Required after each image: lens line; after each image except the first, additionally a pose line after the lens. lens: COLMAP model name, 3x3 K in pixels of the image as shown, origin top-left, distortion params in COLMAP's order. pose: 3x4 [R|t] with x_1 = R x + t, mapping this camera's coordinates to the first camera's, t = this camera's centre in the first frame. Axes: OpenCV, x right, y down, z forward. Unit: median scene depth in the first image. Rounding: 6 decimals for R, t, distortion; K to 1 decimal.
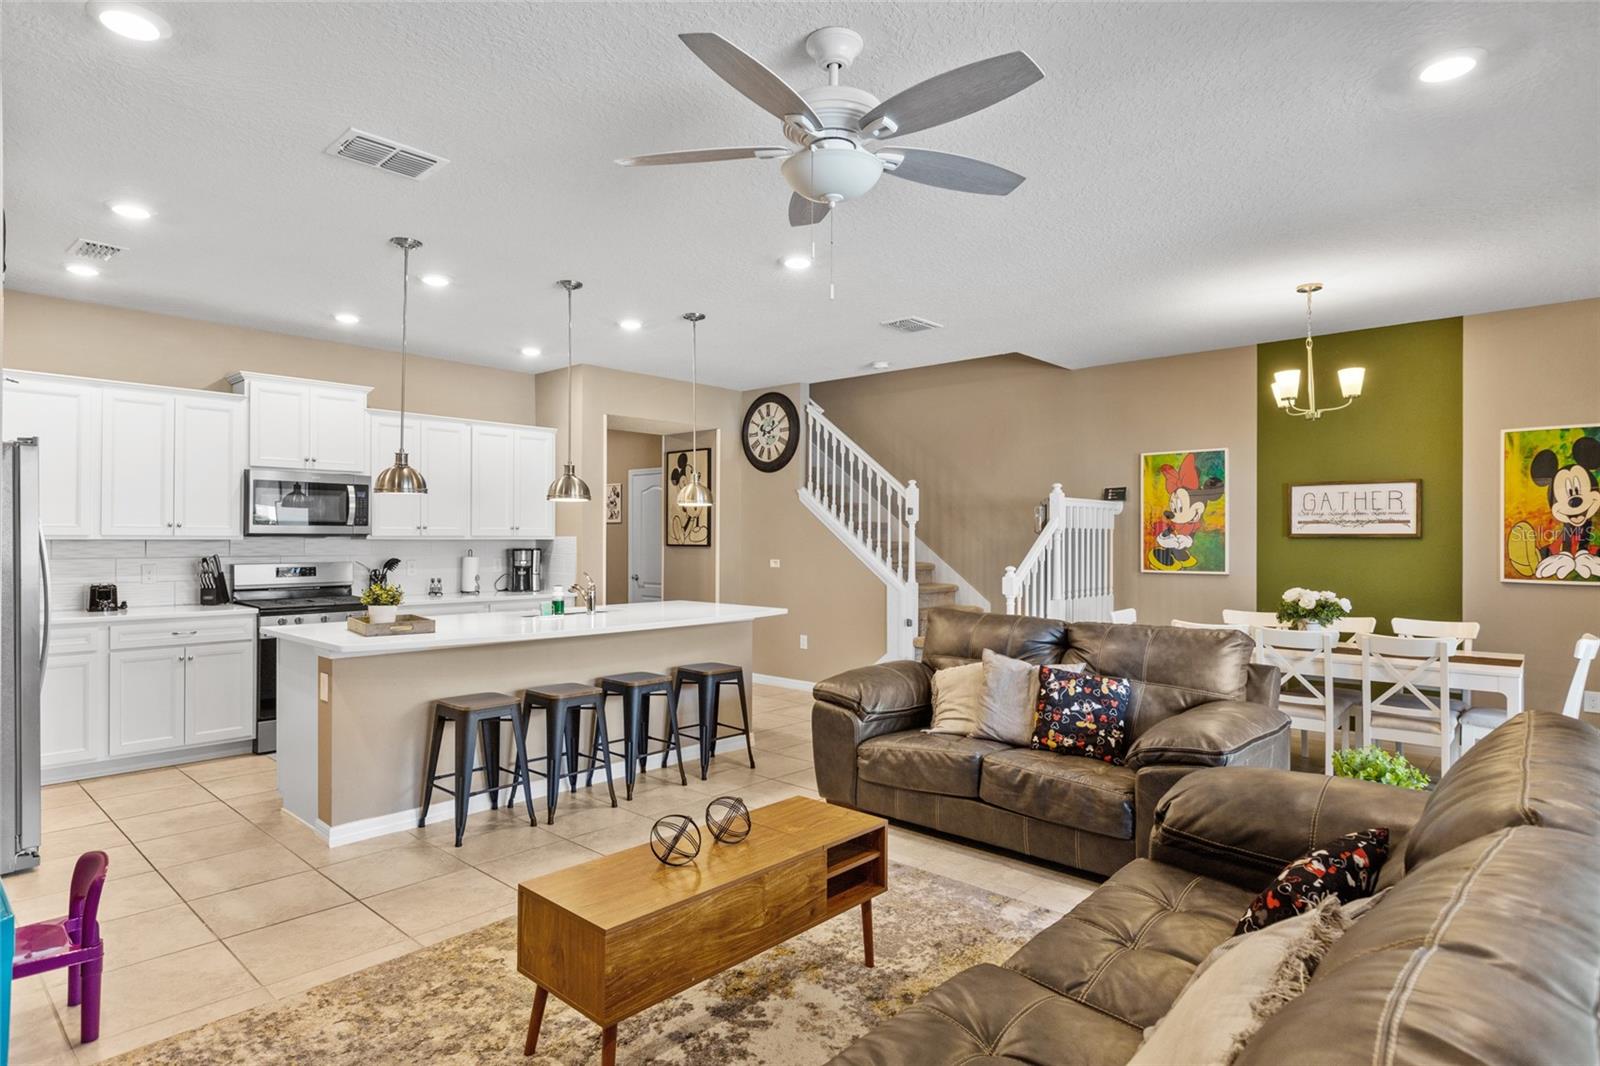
lens RADIAL K [[864.7, 0, 791.3], [0, 864.7, 533.7], [0, 0, 1]] dist [0.001156, -0.000949]
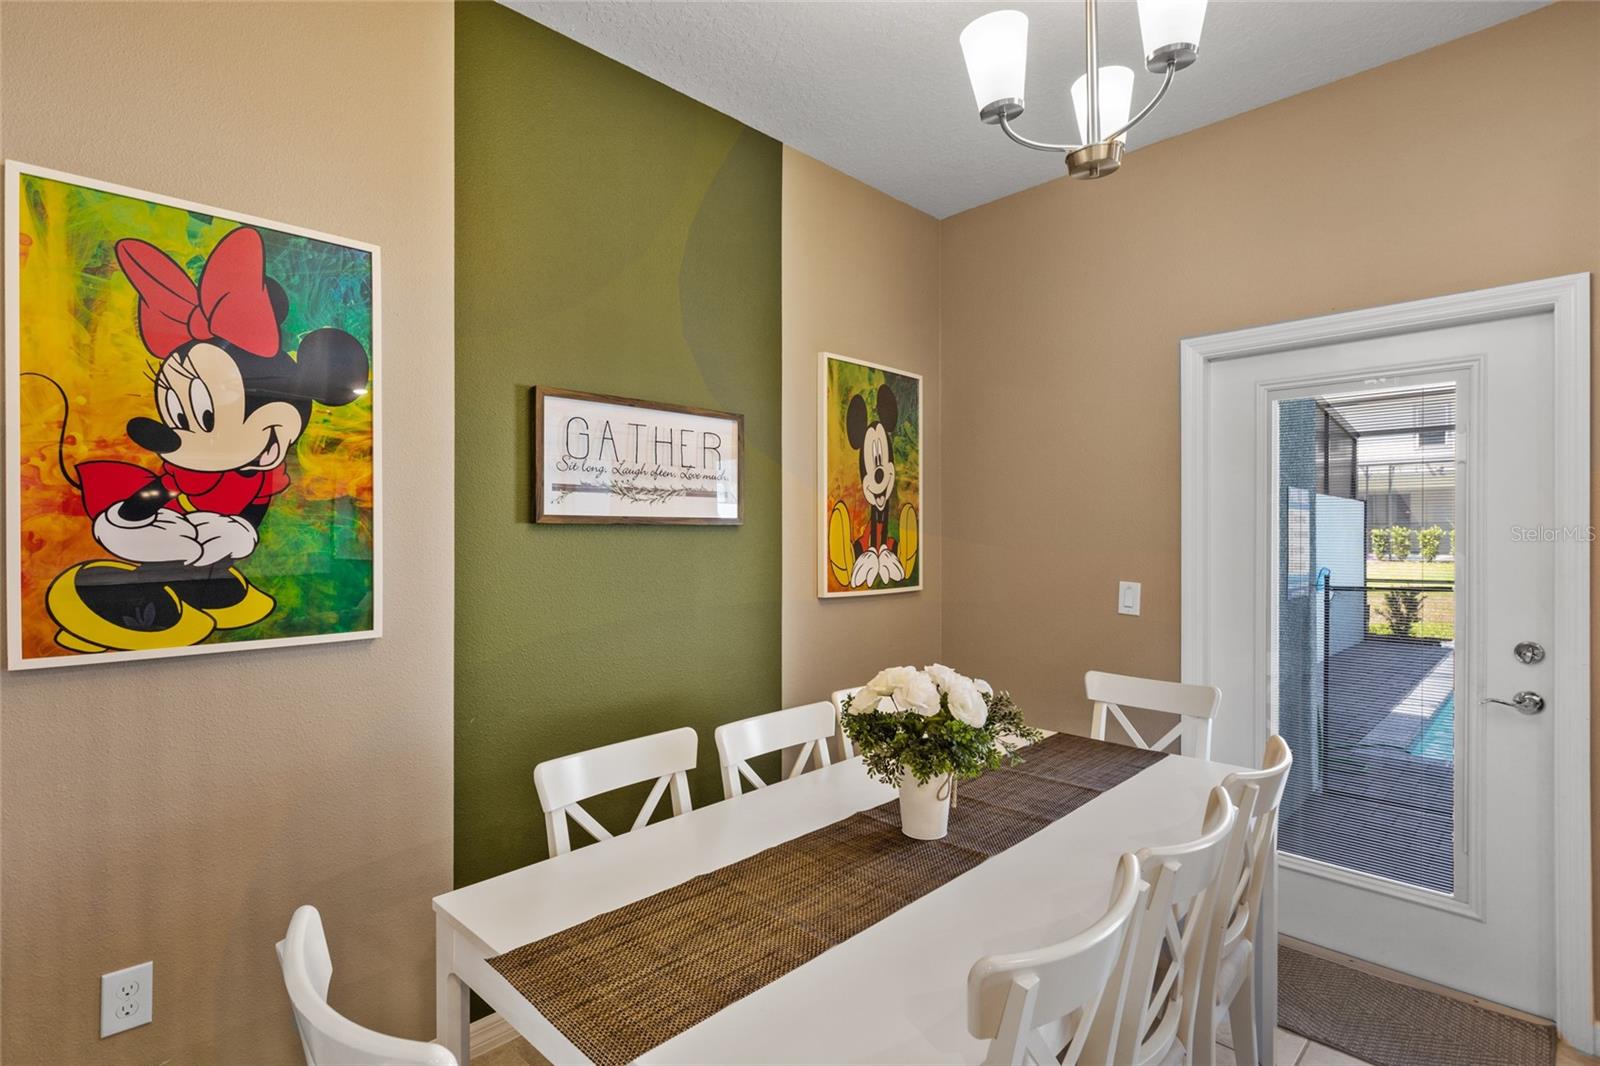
lens RADIAL K [[782.6, 0, 800.0], [0, 782.6, 533.0], [0, 0, 1]] dist [-0.000289, -0.000610]
pose [[0.046409, -0.001425, 0.998922, 0.266191], [-0.002267, 0.999996, 0.001532, 0.008523], [-0.998920, -0.002335, 0.046406, 1.005424]]
